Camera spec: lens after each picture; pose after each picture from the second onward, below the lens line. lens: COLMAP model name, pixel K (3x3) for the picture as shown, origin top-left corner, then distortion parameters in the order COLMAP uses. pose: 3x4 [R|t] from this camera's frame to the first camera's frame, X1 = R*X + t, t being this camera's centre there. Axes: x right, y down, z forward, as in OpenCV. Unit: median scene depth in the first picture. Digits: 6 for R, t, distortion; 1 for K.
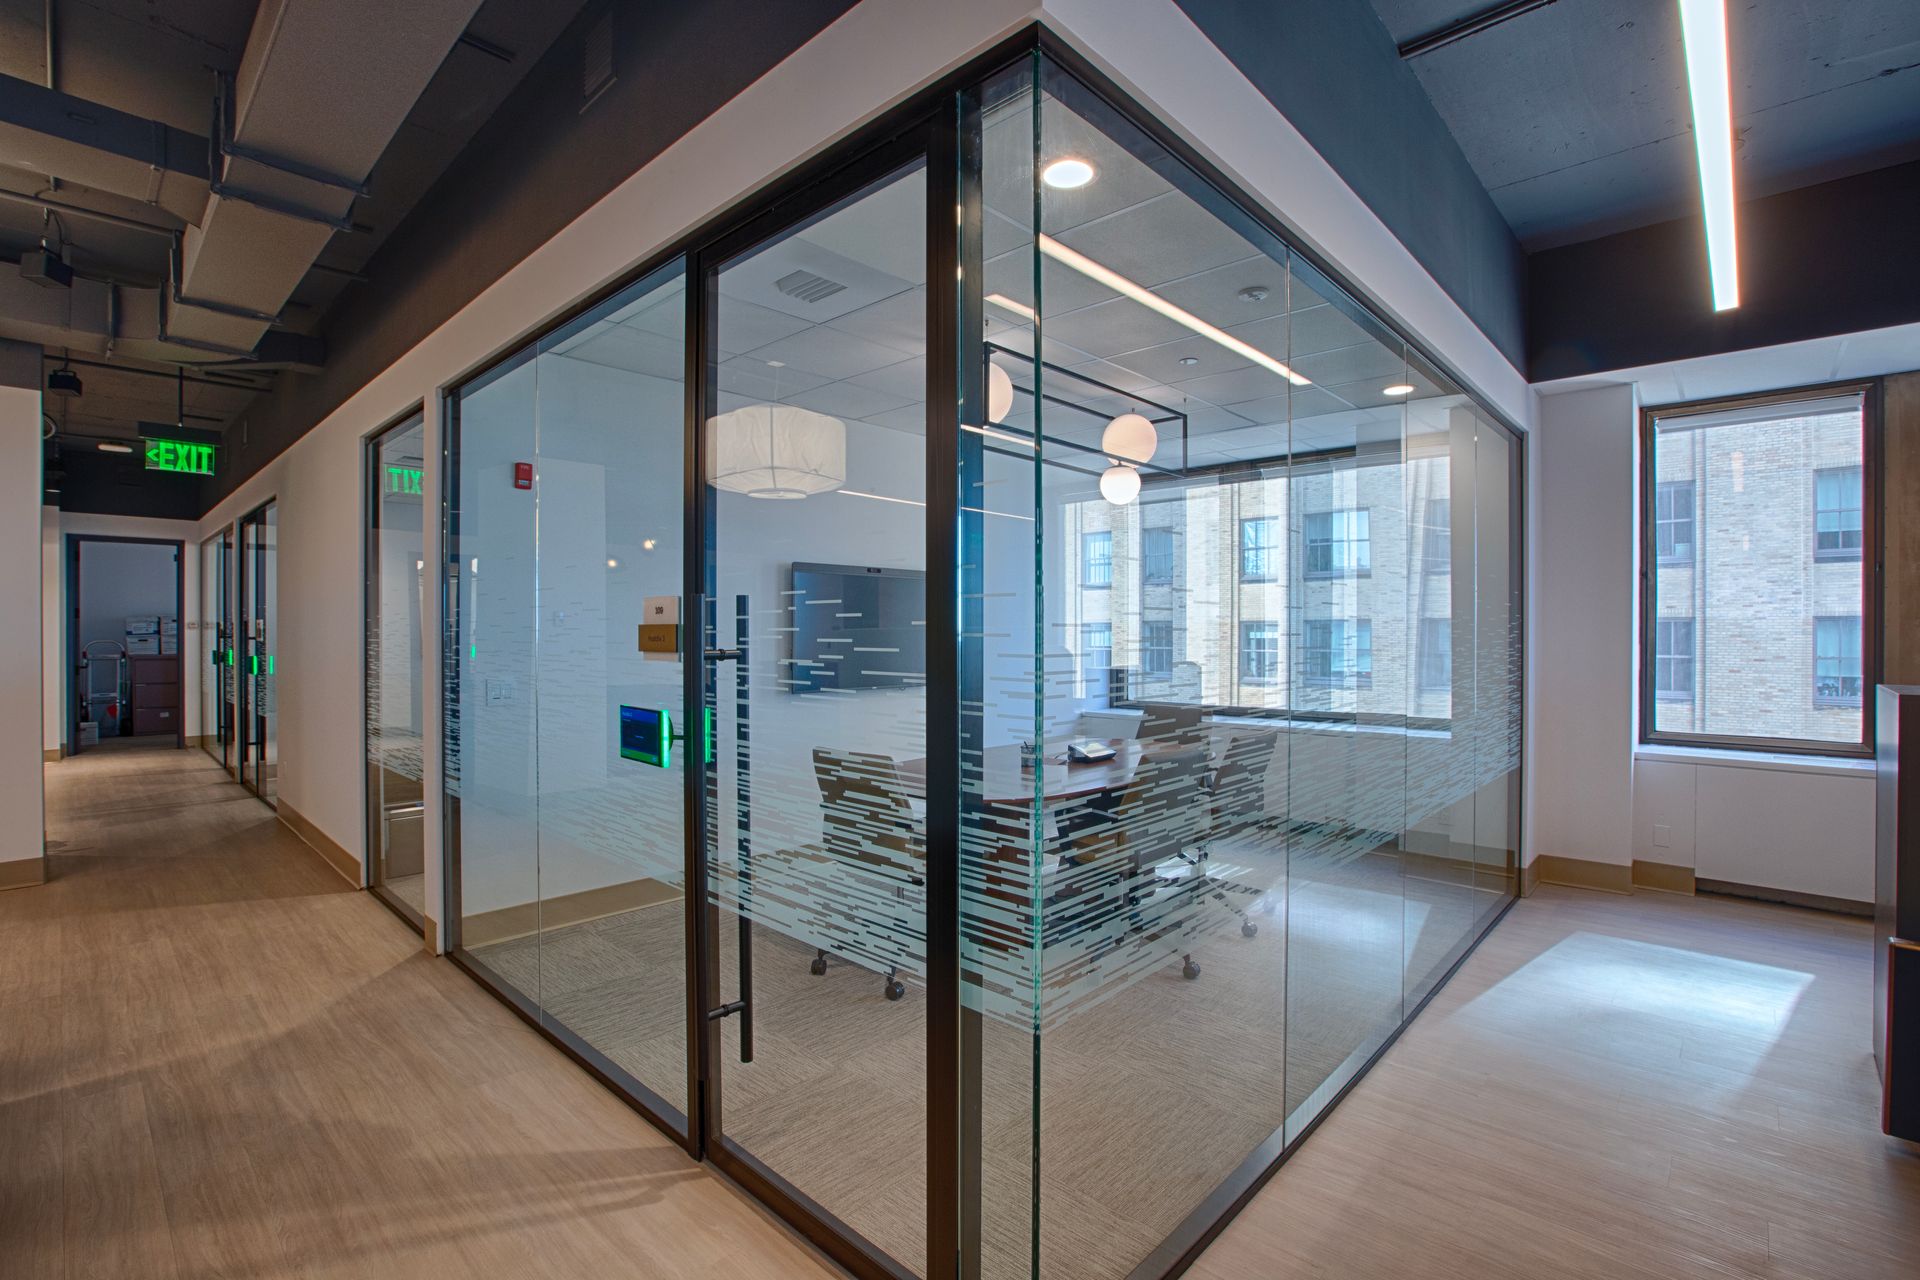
lens RADIAL K [[877.4, 0, 961.6], [0, 877.4, 635.5], [0, 0, 1]] dist [-0.054261, 0.019649]
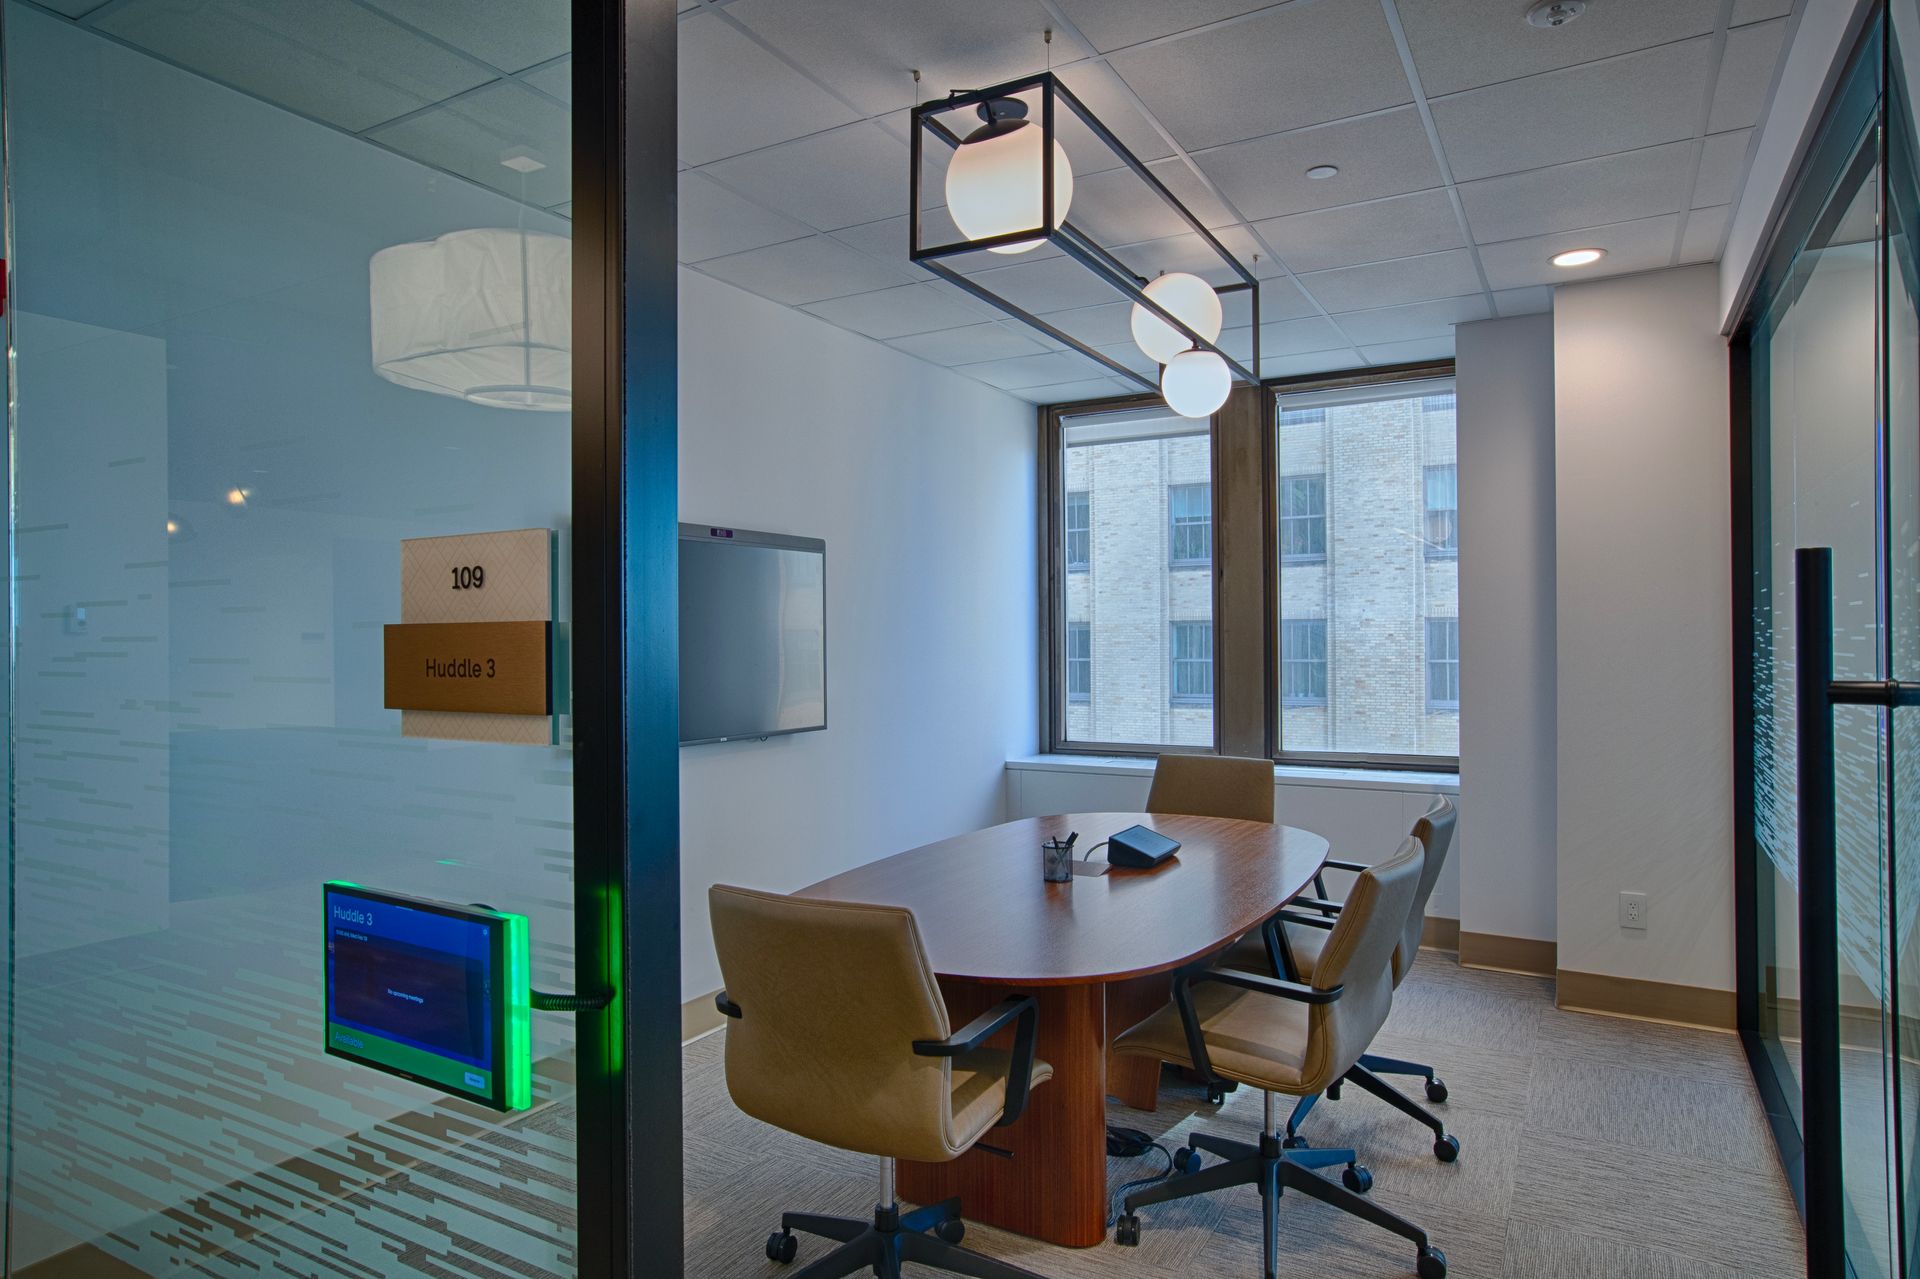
lens RADIAL K [[1111.5, 0, 960.0], [0, 1111.5, 639.5], [0, 0, 1]] dist [0.024234, -0.000351]
pose [[0.972007, -0.007251, 0.234841, -0.251893], [0.007407, 0.999973, 0.000218, -0.006540], [-0.234836, 0.001527, 0.972034, 0.528660]]
